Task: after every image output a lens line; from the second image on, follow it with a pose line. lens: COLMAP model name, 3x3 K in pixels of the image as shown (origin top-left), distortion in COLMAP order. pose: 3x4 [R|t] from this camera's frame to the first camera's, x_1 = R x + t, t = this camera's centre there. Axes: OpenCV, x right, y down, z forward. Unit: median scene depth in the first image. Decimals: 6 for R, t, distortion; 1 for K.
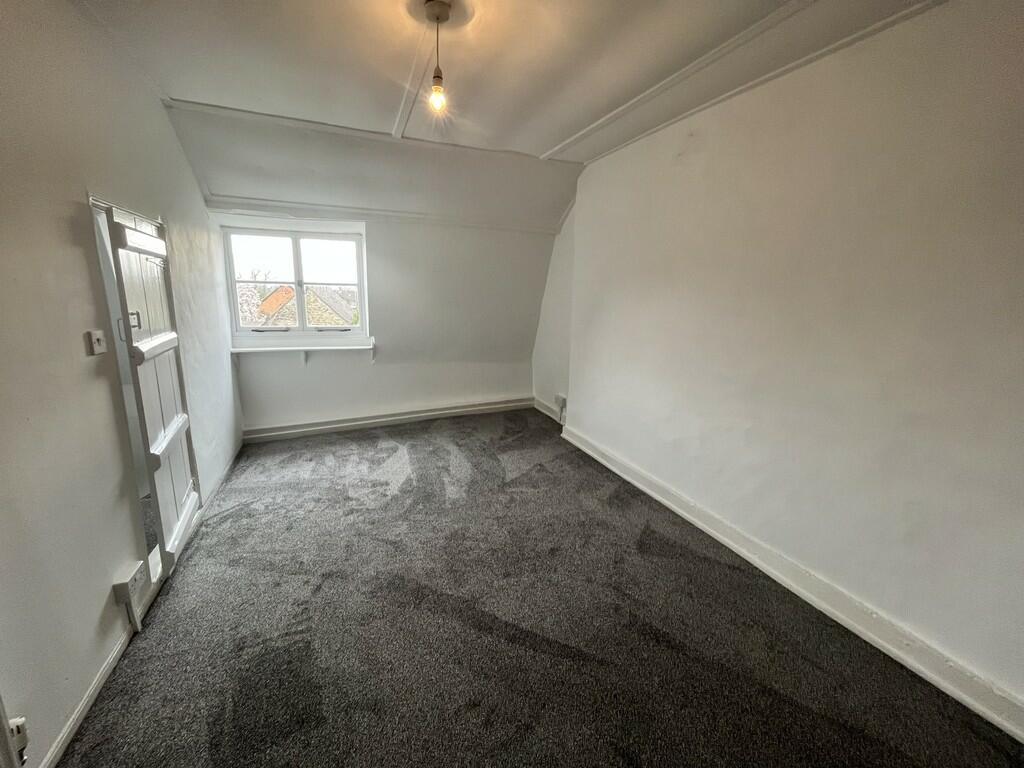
lens RADIAL K [[414.5, 0, 509.4], [0, 414.5, 383.0], [0, 0, 1]] dist [0.000417, 0.000035]
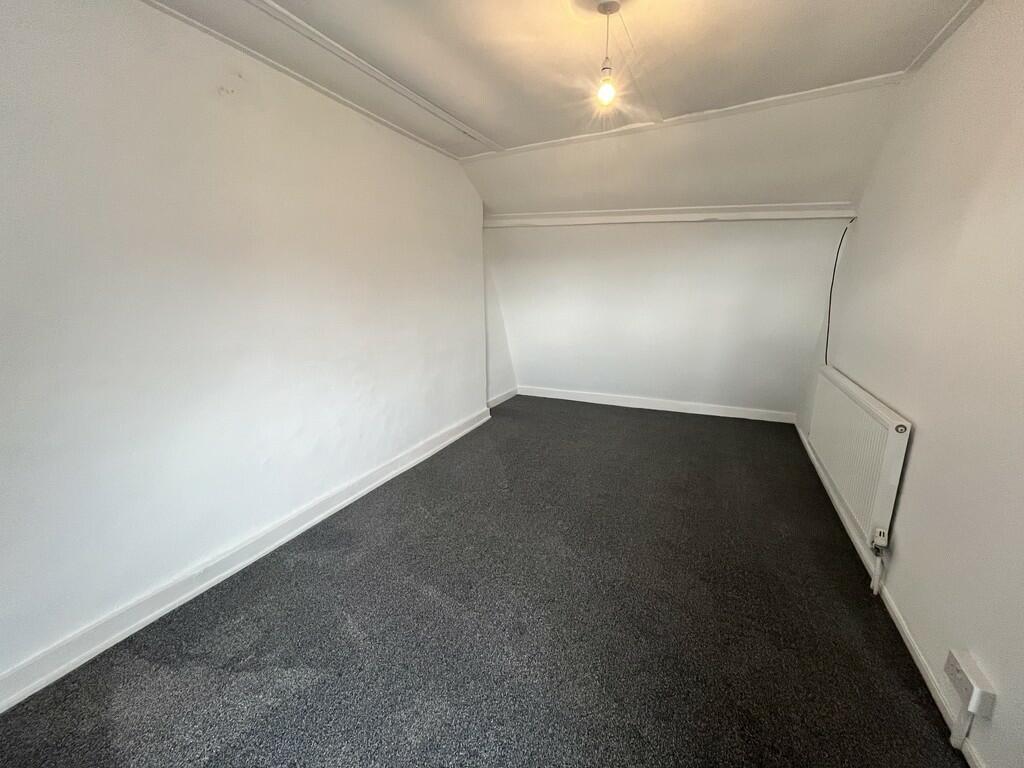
lens RADIAL K [[414.5, 0, 509.4], [0, 414.5, 383.0], [0, 0, 1]] dist [0.000417, 0.000035]
pose [[-0.664885, -0.202220, 0.719051, -0.506976], [0.145515, 0.909144, 0.390234, -0.281860], [-0.732634, 0.364094, -0.575051, 1.159016]]
